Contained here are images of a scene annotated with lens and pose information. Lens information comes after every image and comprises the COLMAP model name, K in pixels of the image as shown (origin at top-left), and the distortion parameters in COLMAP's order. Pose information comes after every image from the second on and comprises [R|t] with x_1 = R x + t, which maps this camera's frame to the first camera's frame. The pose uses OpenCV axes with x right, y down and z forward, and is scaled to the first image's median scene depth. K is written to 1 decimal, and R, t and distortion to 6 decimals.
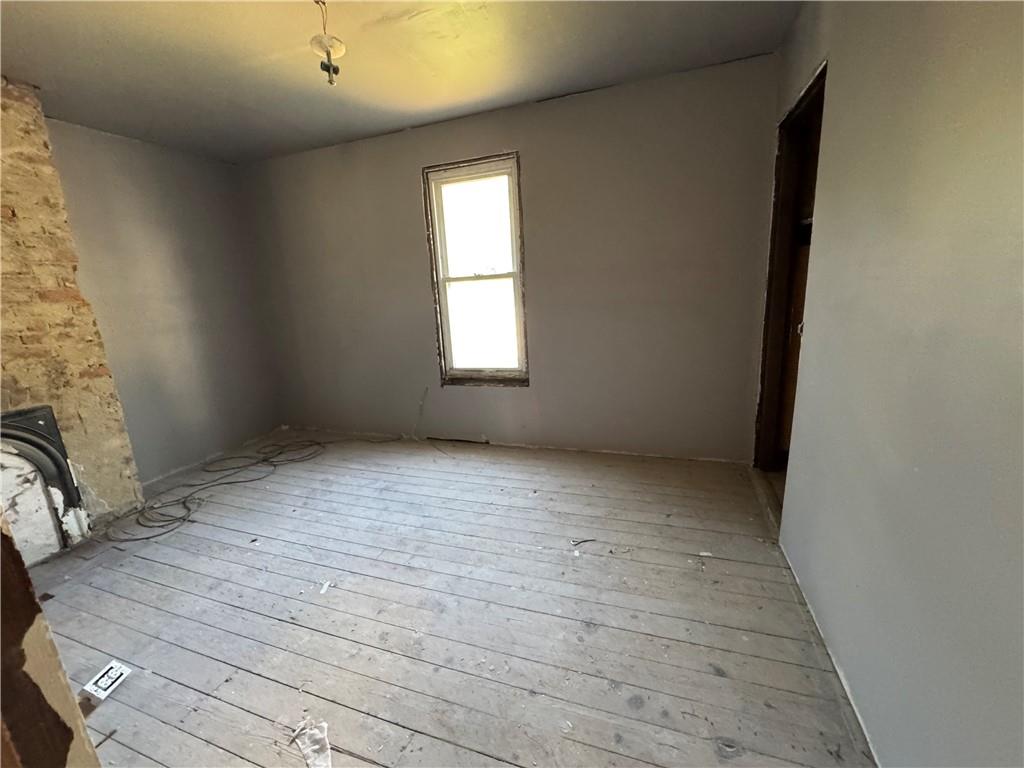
lens RADIAL K [[424.7, 0, 508.3], [0, 424.7, 380.2], [0, 0, 1]] dist [-0.003675, 0.000464]
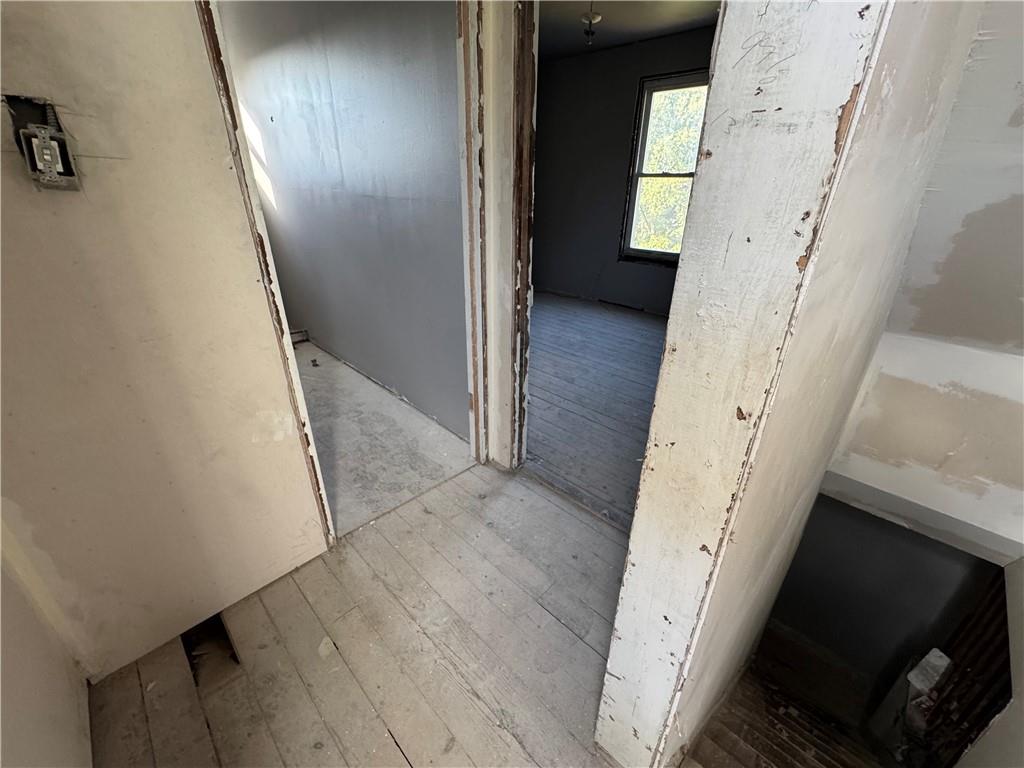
lens RADIAL K [[424.7, 0, 508.9], [0, 424.7, 383.2], [0, 0, 1]] dist [-0.003675, 0.000464]
pose [[0.902561, 0.247301, -0.352456, 0.132536], [-0.156441, 0.951008, 0.266664, 0.102607], [0.401135, -0.185542, 0.897031, -0.534180]]
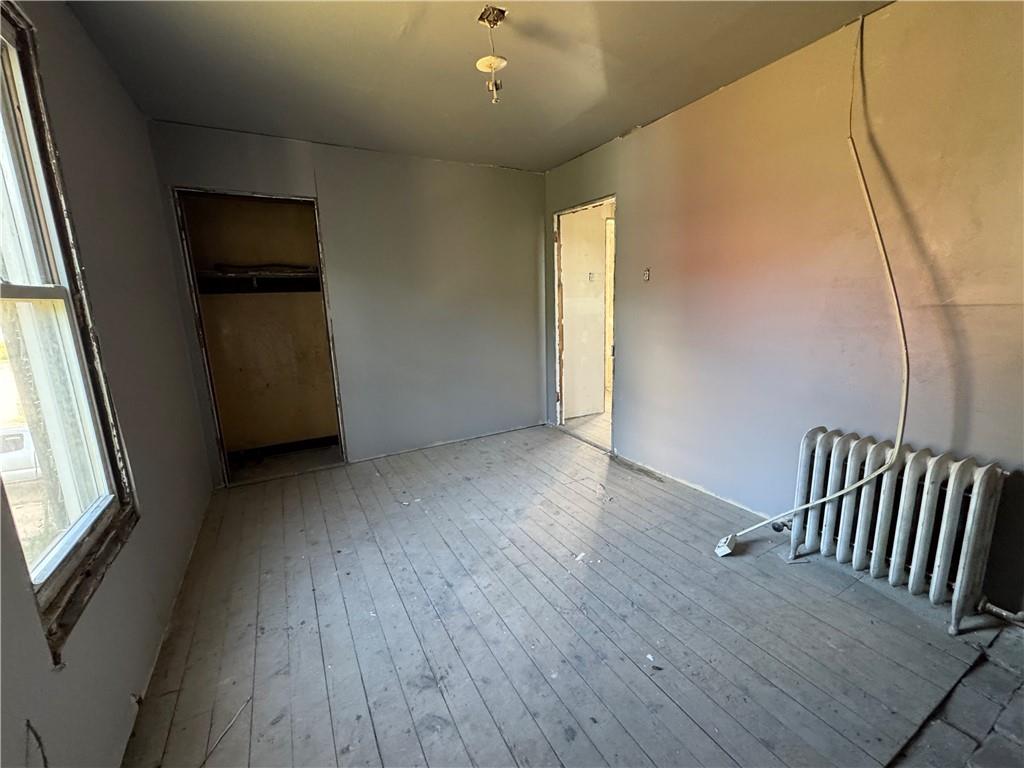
lens RADIAL K [[424.7, 0, 513.1], [0, 424.7, 384.4], [0, 0, 1]] dist [-0.003675, 0.000464]
pose [[-0.751043, -0.047165, 0.658567, -0.754702], [0.219325, 0.922984, 0.316224, -0.239614], [-0.622761, 0.381937, -0.682856, 1.265941]]
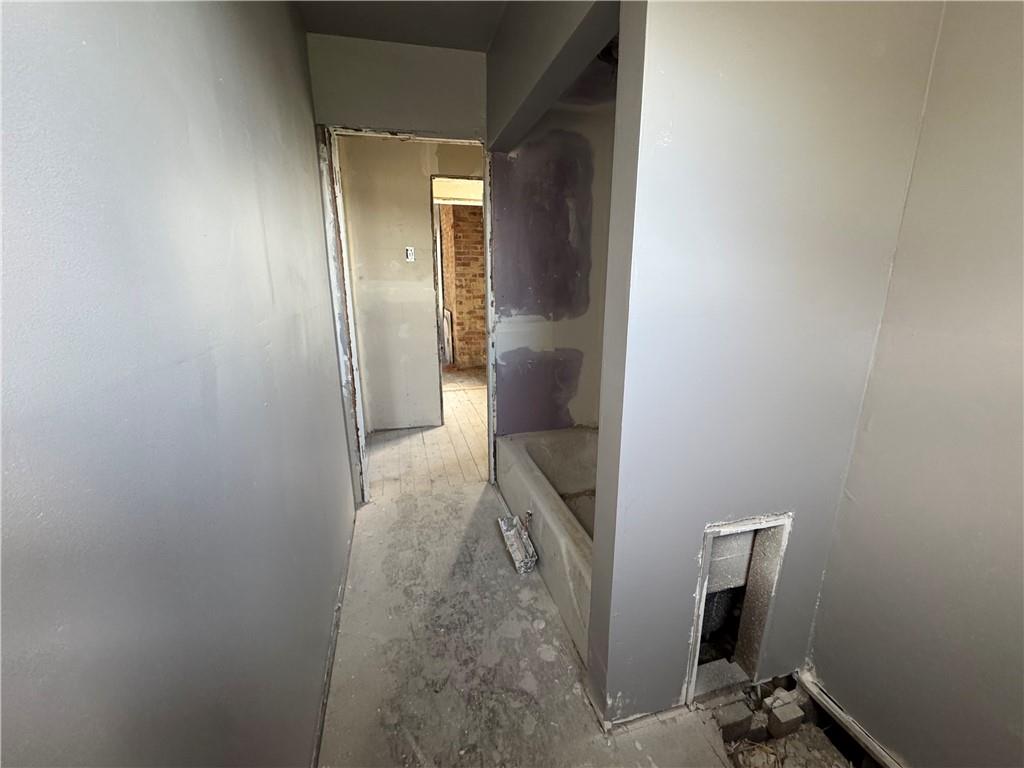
lens RADIAL K [[424.7, 0, 511.2], [0, 424.7, 385.0], [0, 0, 1]] dist [-0.003675, 0.000464]
pose [[-0.577780, -0.150341, 0.802227, -1.149568], [0.219464, 0.918074, 0.330114, -0.024681], [-0.786133, 0.366793, -0.497451, 0.306376]]
